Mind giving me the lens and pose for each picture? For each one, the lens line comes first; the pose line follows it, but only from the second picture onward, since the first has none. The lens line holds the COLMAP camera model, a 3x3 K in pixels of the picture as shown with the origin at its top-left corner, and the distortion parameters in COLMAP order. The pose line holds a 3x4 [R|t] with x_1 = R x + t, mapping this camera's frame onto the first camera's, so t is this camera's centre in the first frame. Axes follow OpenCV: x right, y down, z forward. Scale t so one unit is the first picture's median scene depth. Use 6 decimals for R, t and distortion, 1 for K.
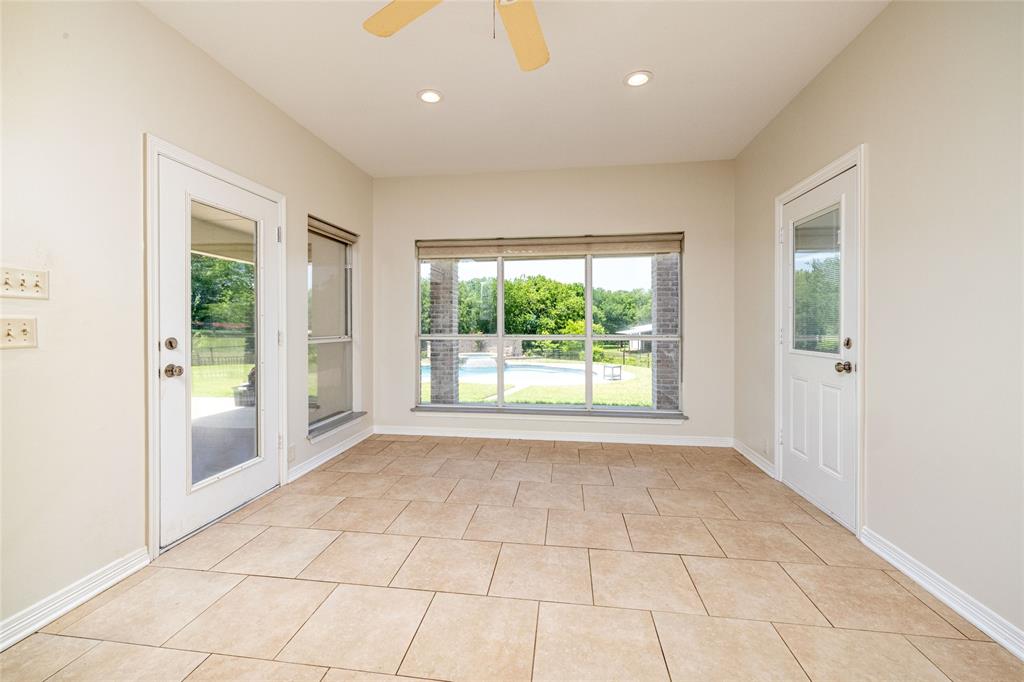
lens RADIAL K [[425.5, 0, 502.3], [0, 425.5, 329.2], [0, 0, 1]] dist [-0.001666, 0.000409]
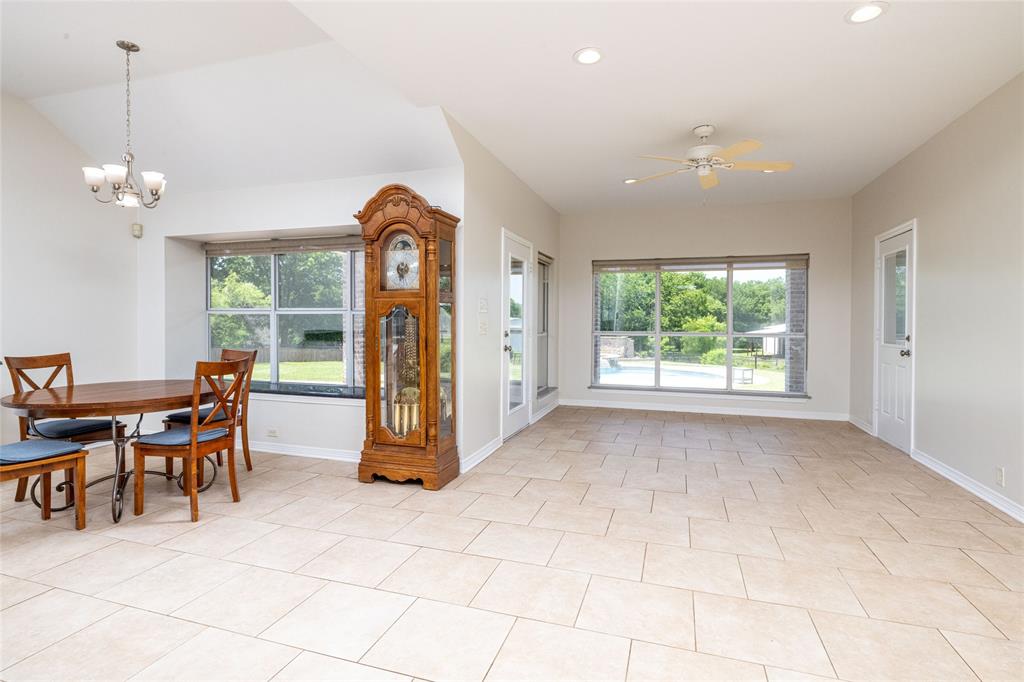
lens RADIAL K [[507.0, 0, 509.2], [0, 507.0, 331.2], [0, 0, 1]] dist [-0.009695, 0.004631]
pose [[0.984755, 0.008427, -0.173743, -0.191141], [-0.007026, 0.999938, 0.008679, -0.000137], [0.173805, -0.007326, 0.984753, -0.635979]]
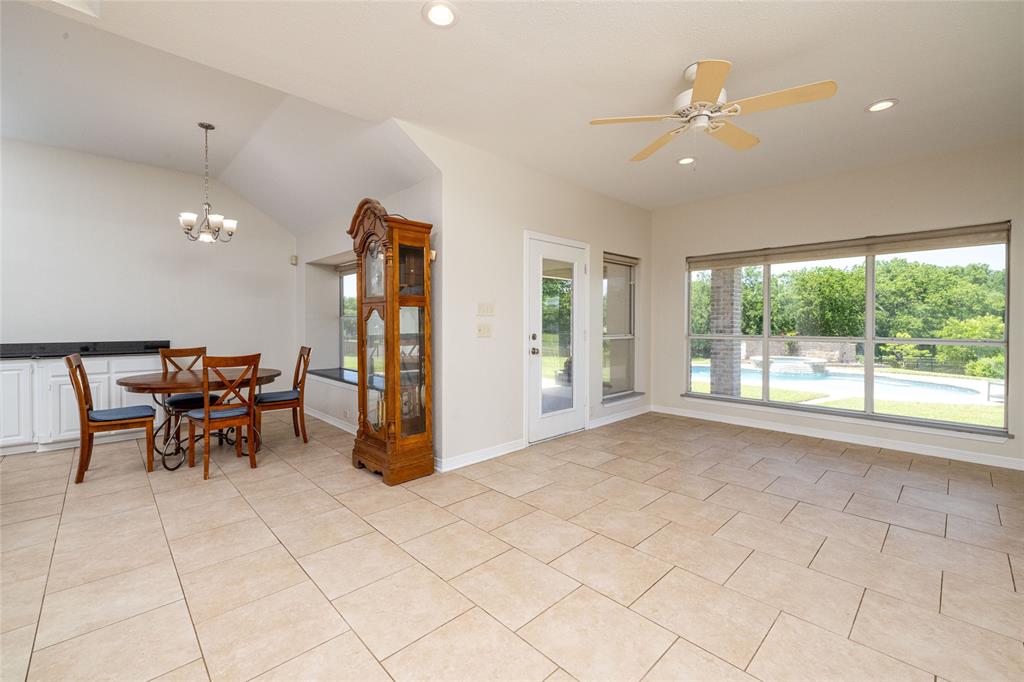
lens RADIAL K [[425.5, 0, 504.3], [0, 425.5, 329.2], [0, 0, 1]] dist [-0.001666, 0.000409]
pose [[0.785120, 0.008529, -0.619285, 0.149573], [-0.007308, 0.999963, 0.004507, -0.004192], [0.619301, 0.000987, 0.785153, -0.293281]]
